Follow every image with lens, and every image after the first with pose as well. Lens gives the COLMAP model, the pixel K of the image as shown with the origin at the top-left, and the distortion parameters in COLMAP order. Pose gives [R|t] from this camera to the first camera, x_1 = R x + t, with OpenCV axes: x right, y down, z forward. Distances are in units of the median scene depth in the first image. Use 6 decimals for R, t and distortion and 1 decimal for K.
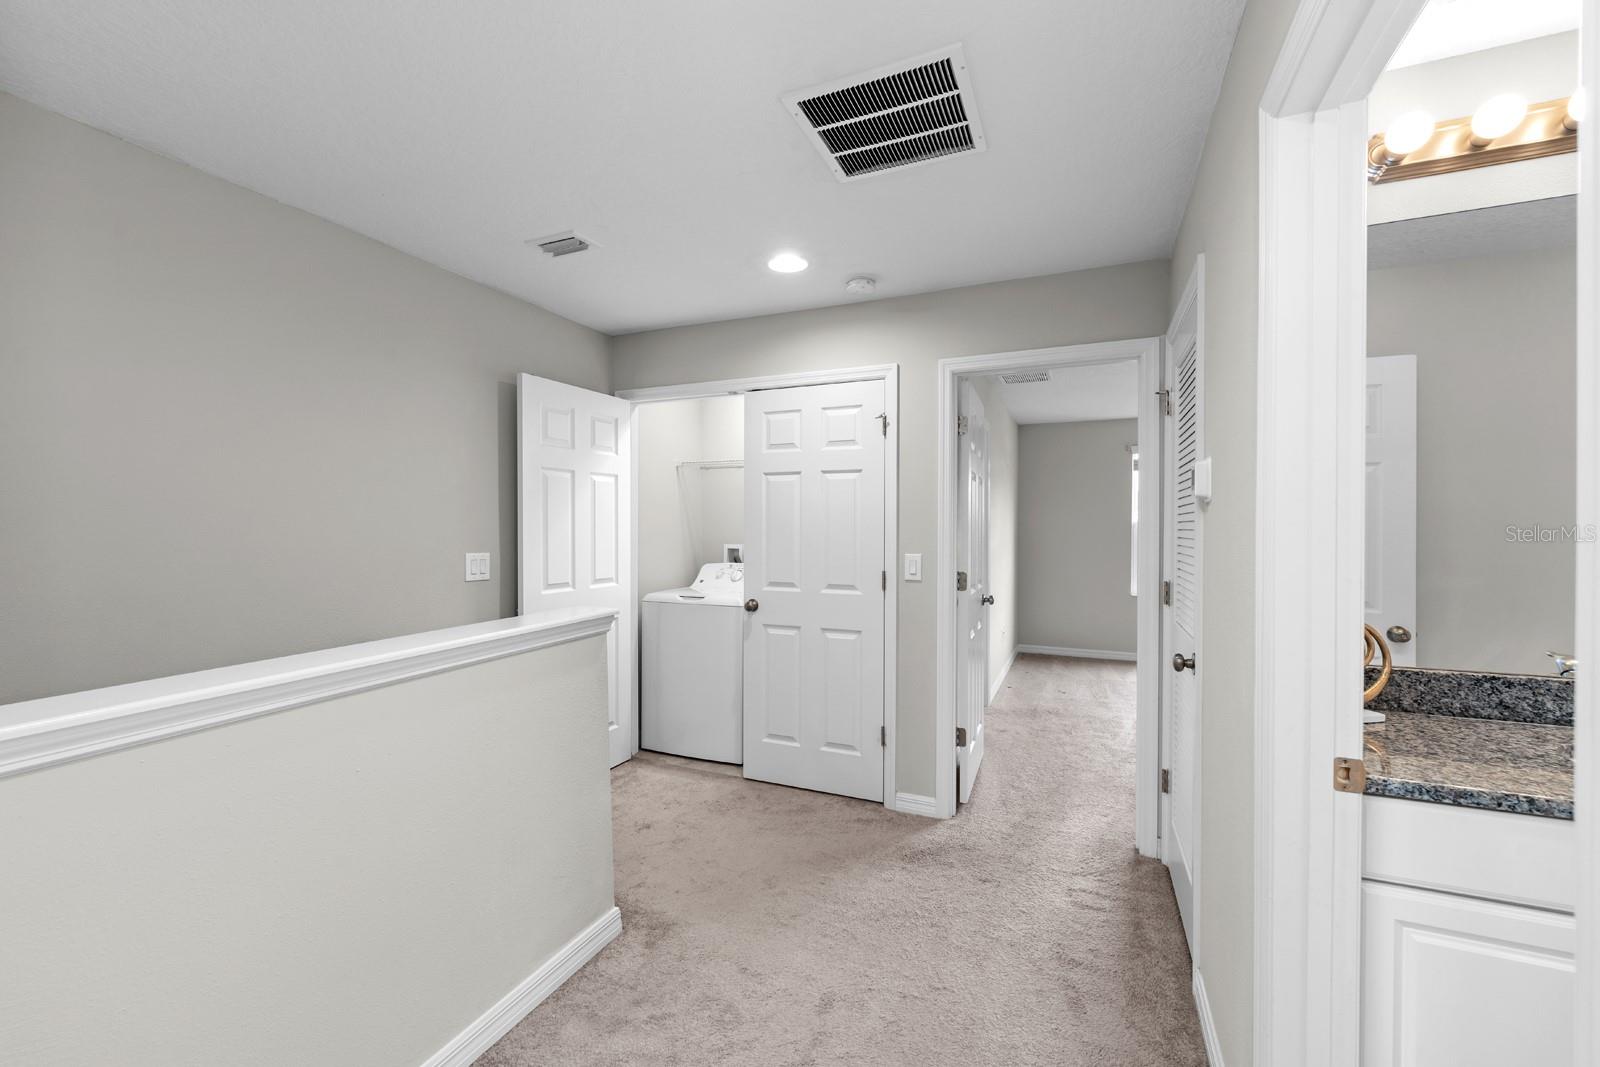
lens RADIAL K [[654.6, 0, 792.9], [0, 654.6, 539.0], [0, 0, 1]] dist [-0.002309, 0.000207]
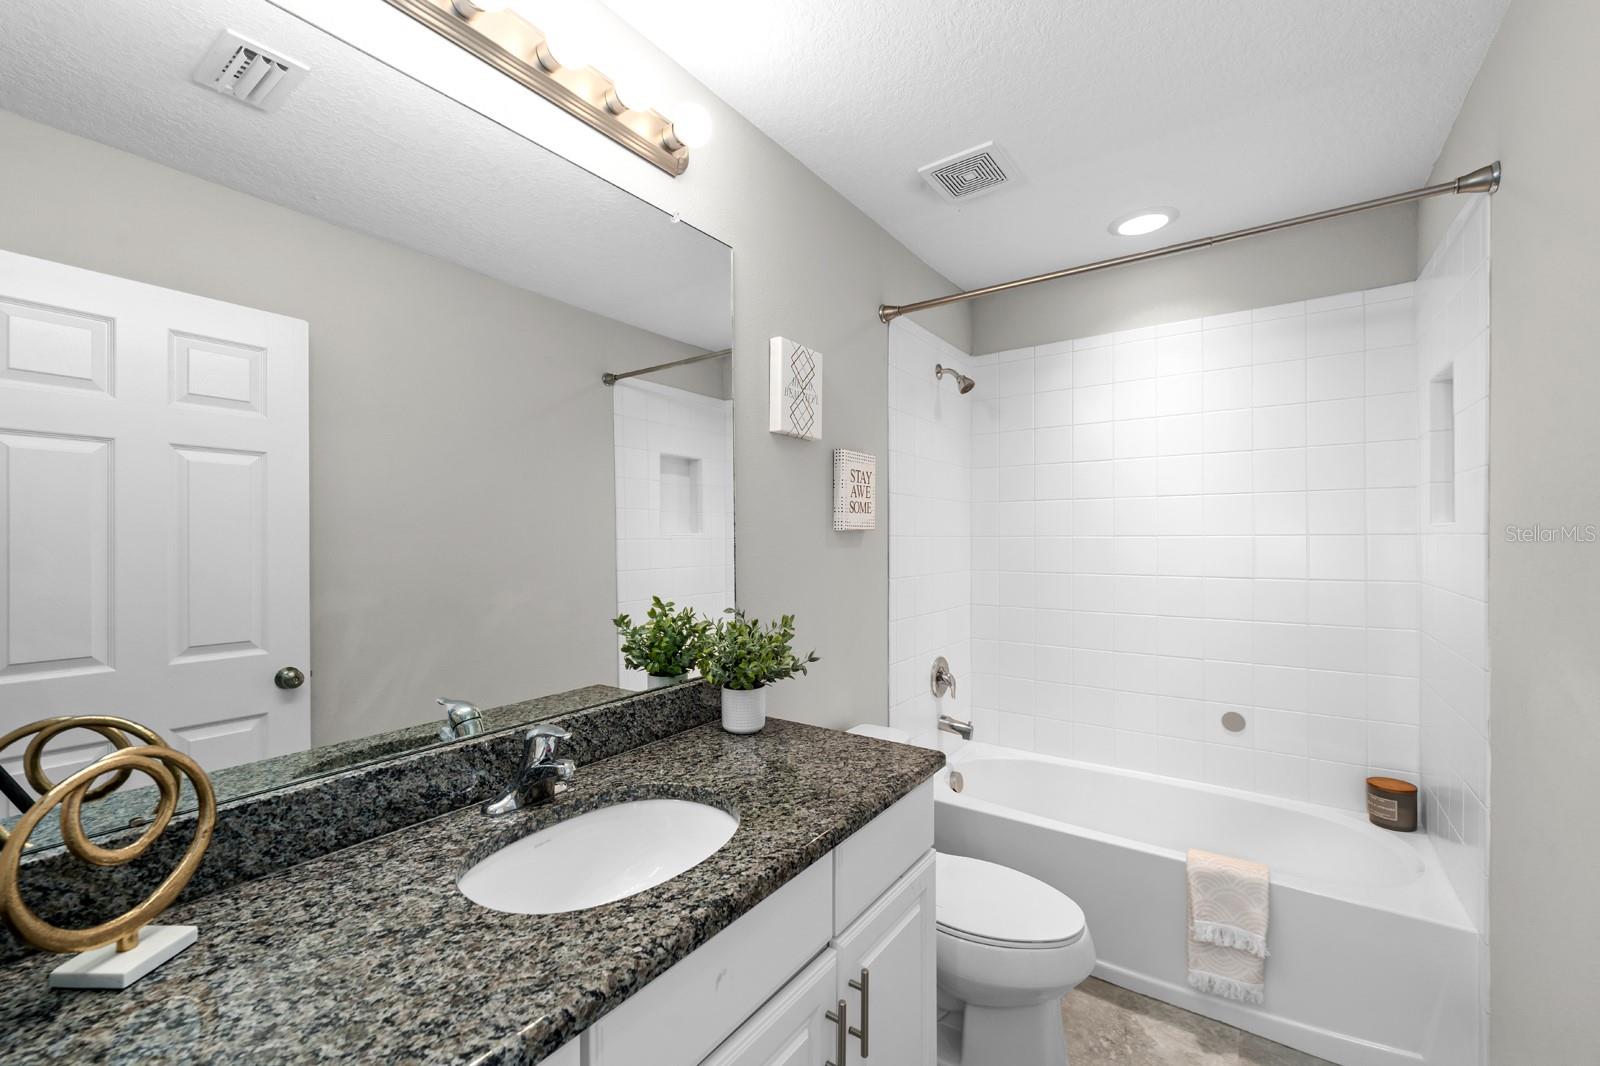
lens RADIAL K [[654.6, 0, 796.4], [0, 654.6, 533.2], [0, 0, 1]] dist [-0.002309, 0.000207]
pose [[0.199425, 0.009424, 0.979868, 0.497222], [0.015064, 0.999806, -0.012681, -0.010700], [-0.979797, 0.017289, 0.199244, 0.443648]]
